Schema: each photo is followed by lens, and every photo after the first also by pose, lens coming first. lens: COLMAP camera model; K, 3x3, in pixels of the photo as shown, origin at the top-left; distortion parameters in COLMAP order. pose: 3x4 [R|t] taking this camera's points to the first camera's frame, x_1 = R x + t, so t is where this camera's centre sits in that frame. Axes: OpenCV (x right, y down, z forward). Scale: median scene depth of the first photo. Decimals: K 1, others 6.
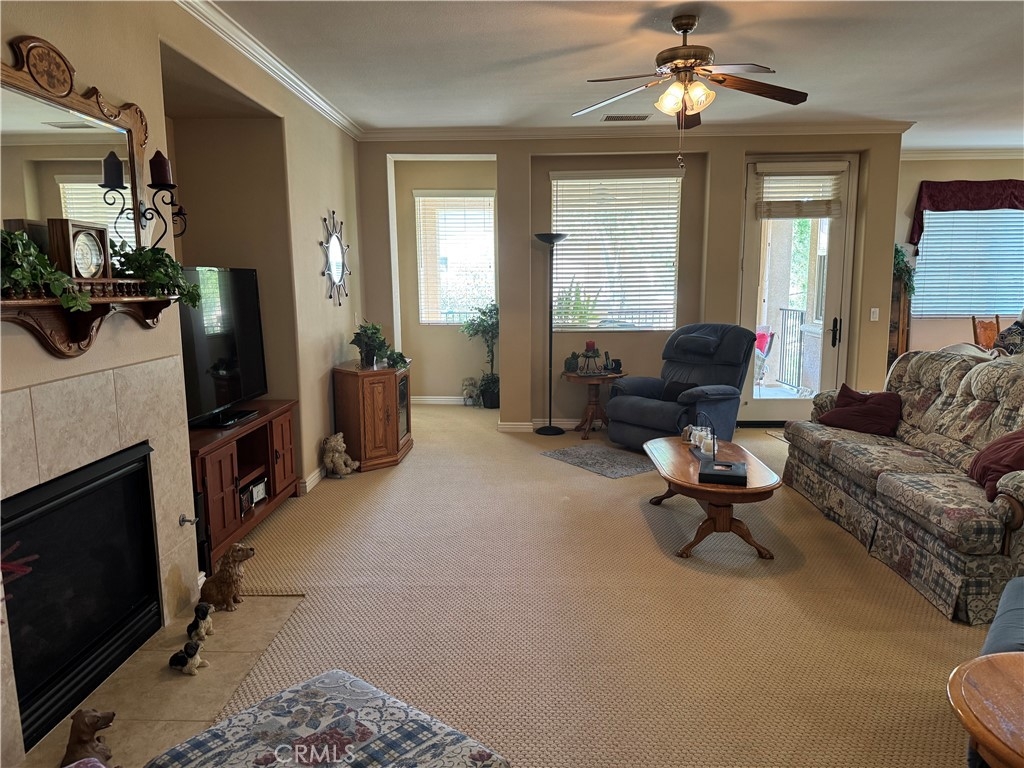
lens RADIAL K [[702.9, 0, 519.6], [0, 702.9, 388.0], [0, 0, 1]] dist [0.102637, -0.179520]
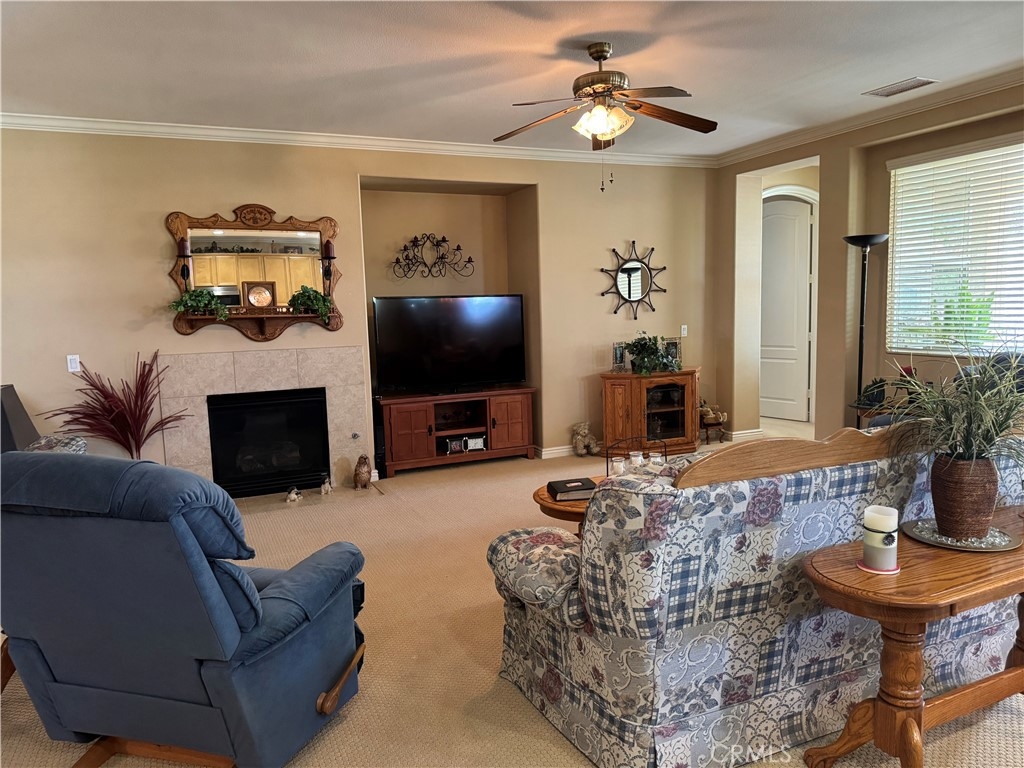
lens RADIAL K [[702.9, 0, 519.6], [0, 702.9, 388.0], [0, 0, 1]] dist [0.102637, -0.179520]
pose [[0.429503, 0.099430, -0.897575, 1.158828], [-0.110491, 0.992239, 0.057045, -0.076490], [0.896281, 0.074673, 0.437156, 0.492776]]
